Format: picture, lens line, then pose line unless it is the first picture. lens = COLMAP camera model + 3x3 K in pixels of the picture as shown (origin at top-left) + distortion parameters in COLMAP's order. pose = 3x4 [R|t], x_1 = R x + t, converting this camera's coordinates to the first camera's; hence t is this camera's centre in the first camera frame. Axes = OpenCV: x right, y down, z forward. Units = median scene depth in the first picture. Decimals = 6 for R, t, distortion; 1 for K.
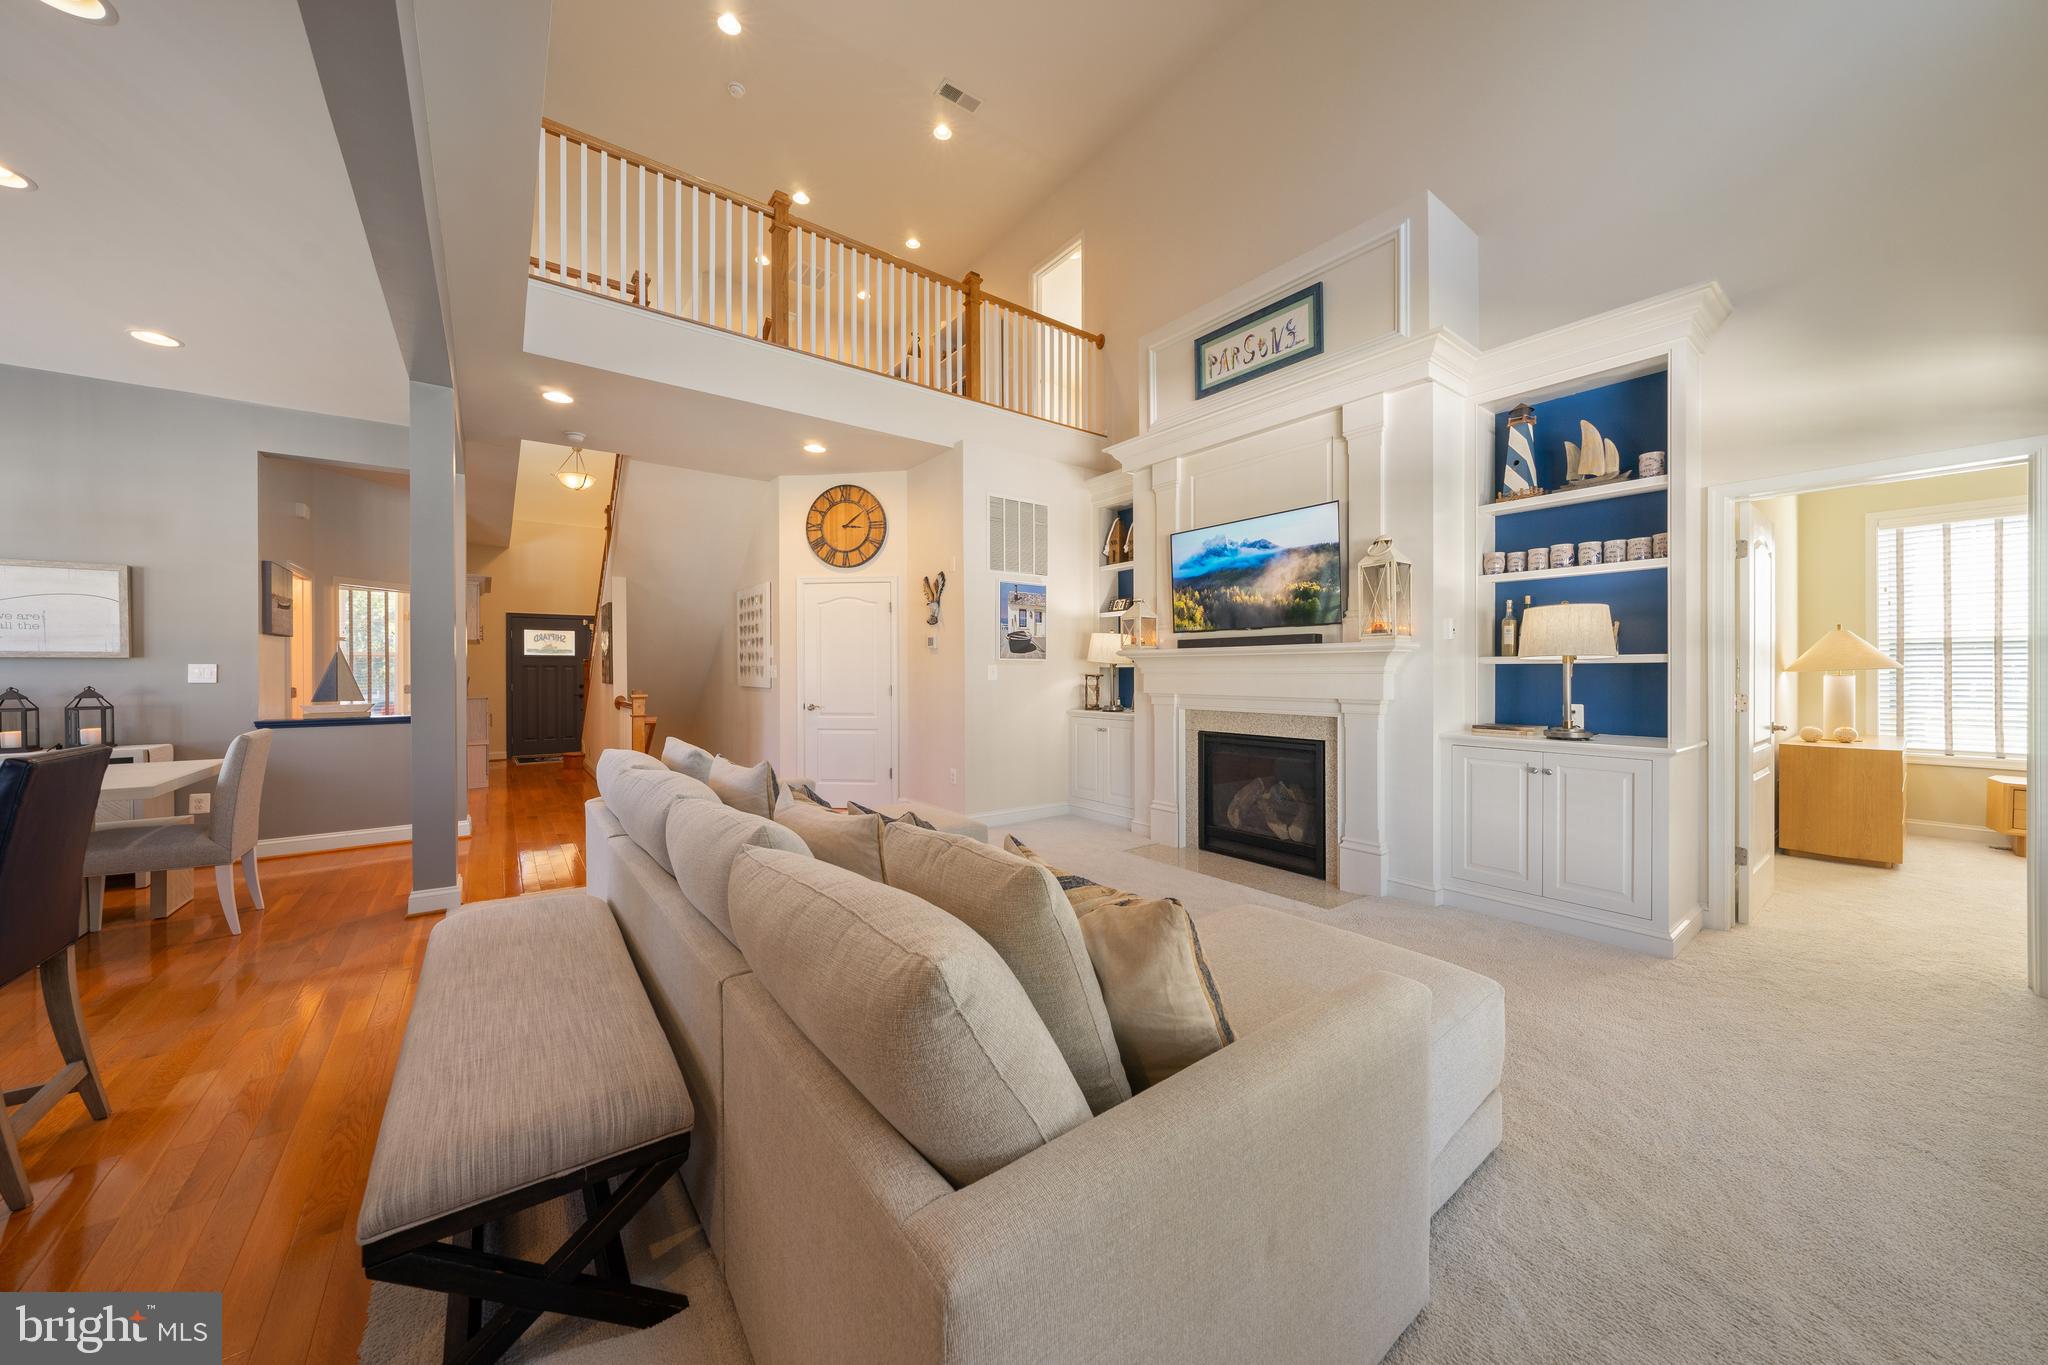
lens RADIAL K [[707.4, 0, 1037.9], [0, 707.4, 673.1], [0, 0, 1]] dist [-0.003970, 0.000296]
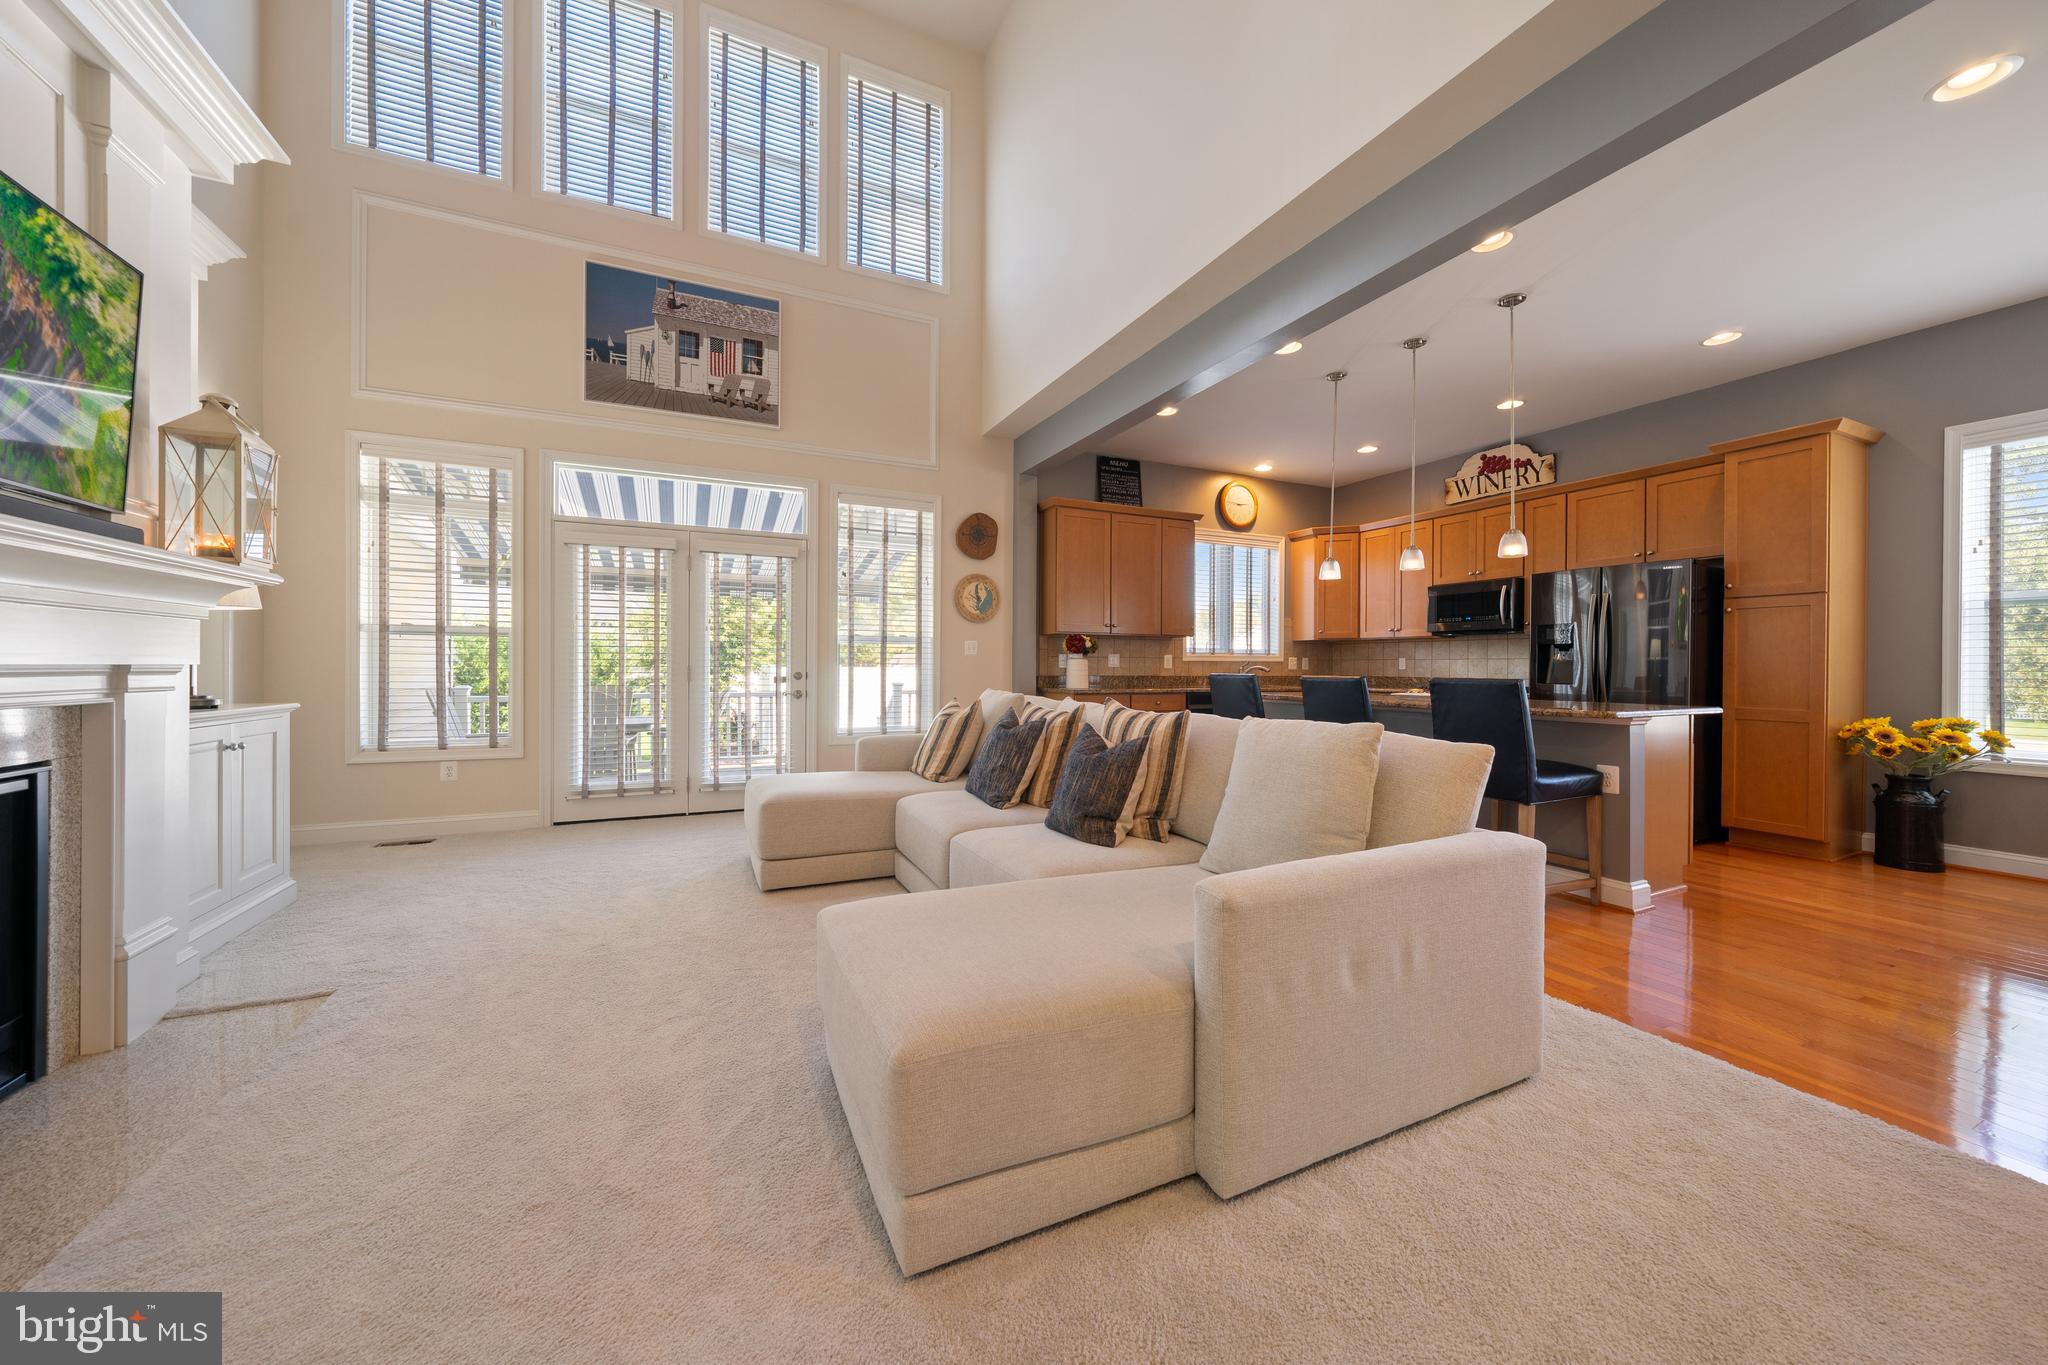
lens RADIAL K [[707.4, 0, 1021.1], [0, 707.4, 676.7], [0, 0, 1]] dist [-0.003970, 0.000296]
pose [[-0.976448, -0.011933, 0.215421, -0.264980], [-0.009088, 0.999858, 0.014193, 0.028576], [-0.215560, 0.011901, -0.976418, 1.199657]]
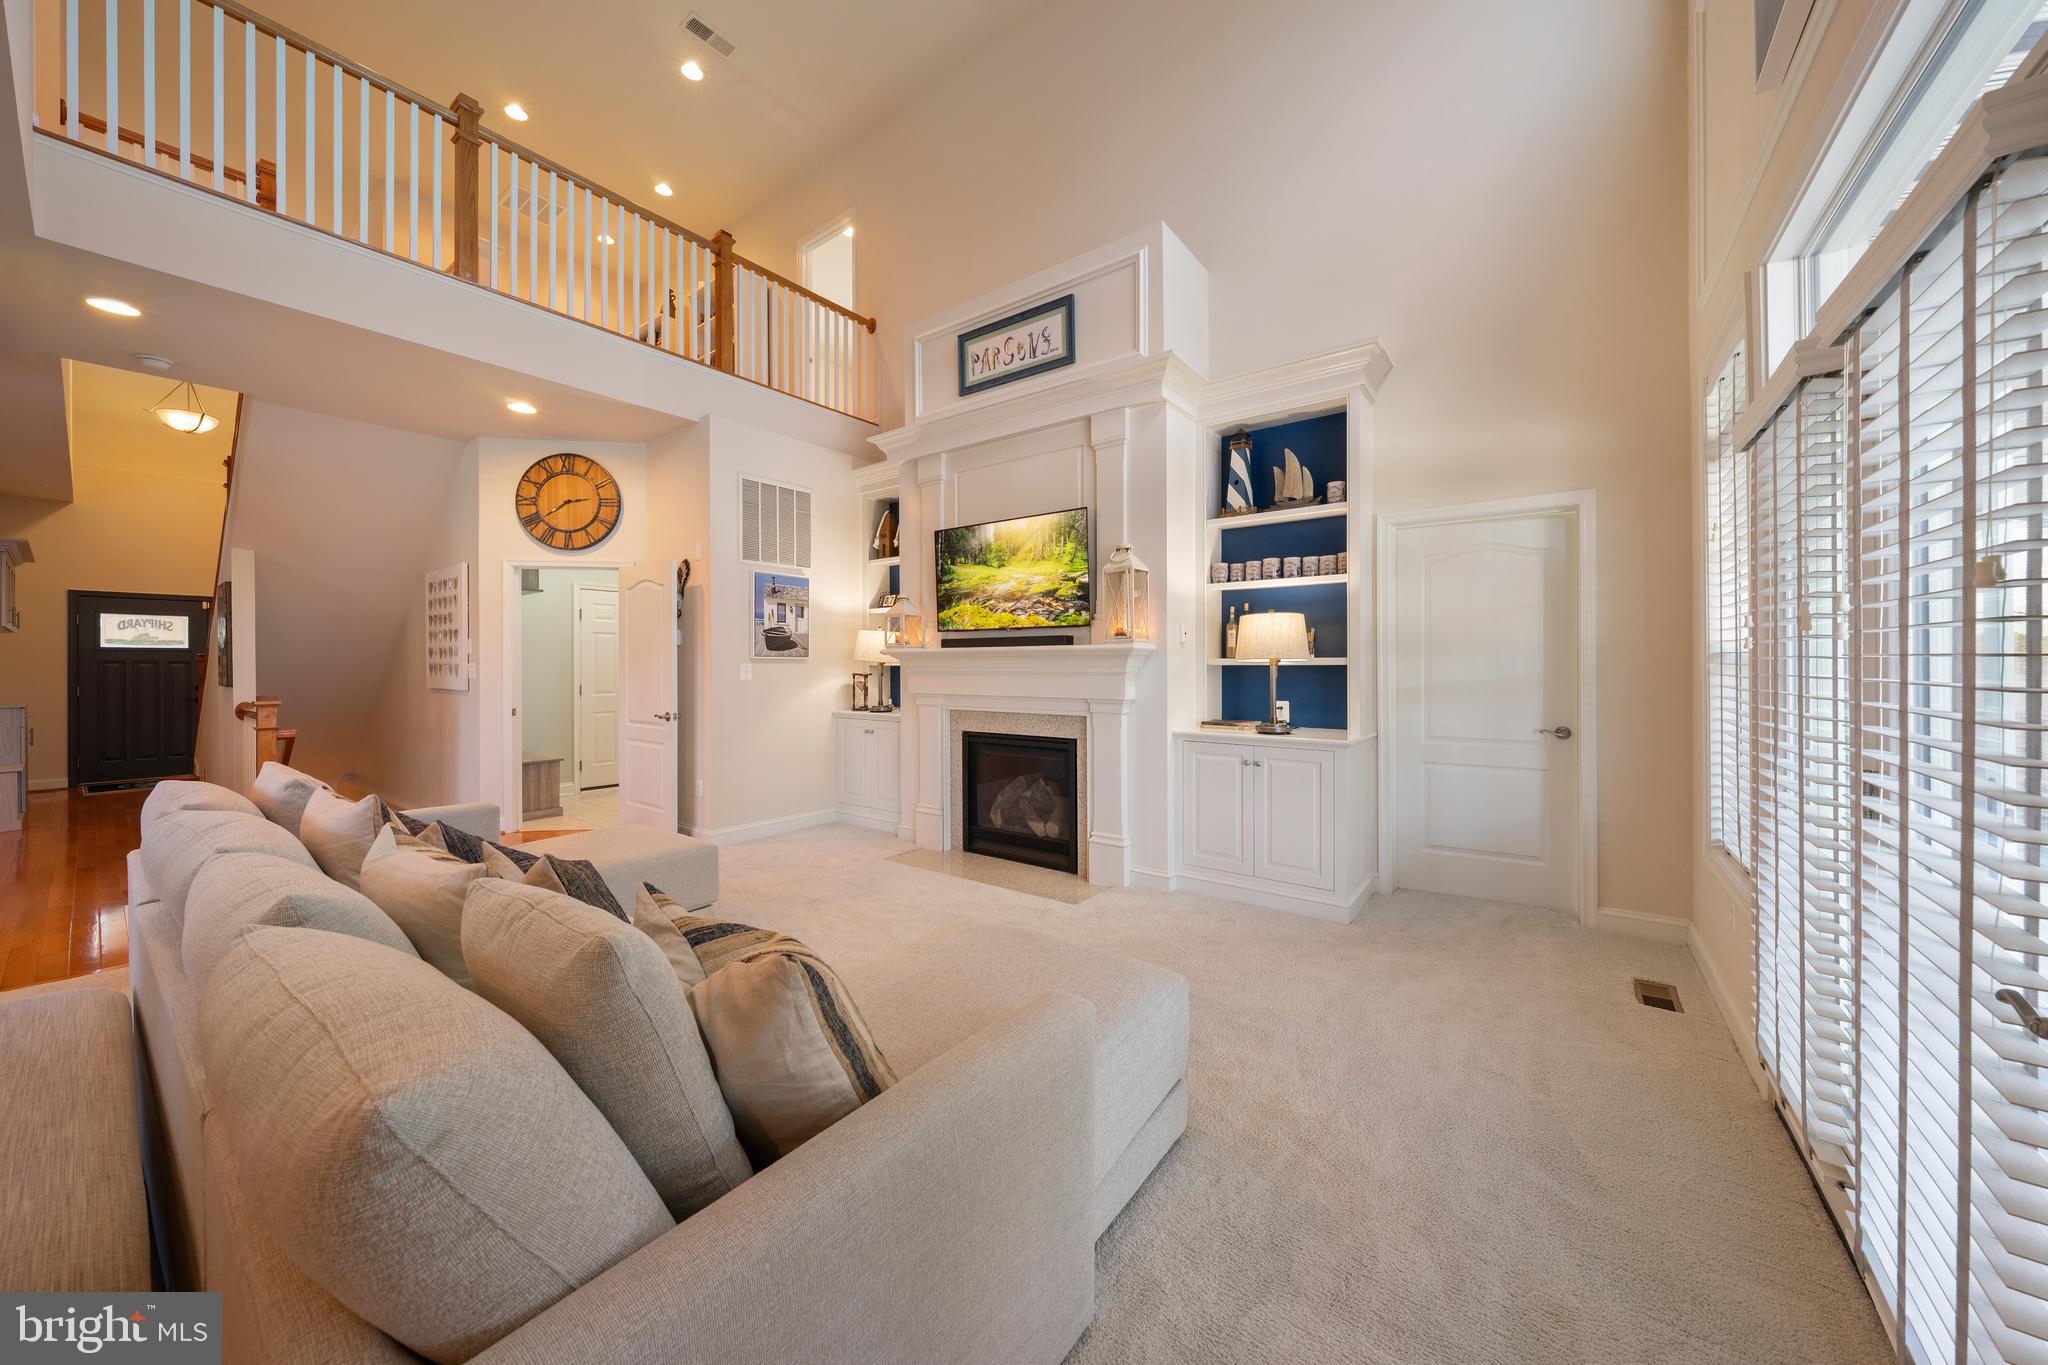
lens RADIAL K [[707.4, 0, 1050.4], [0, 707.4, 661.0], [0, 0, 1]] dist [-0.003970, 0.000296]
pose [[0.961401, -0.001189, 0.275147, 0.079647], [0.002418, 0.999989, -0.004130, -0.013015], [-0.275139, 0.004636, 0.961393, 0.018068]]
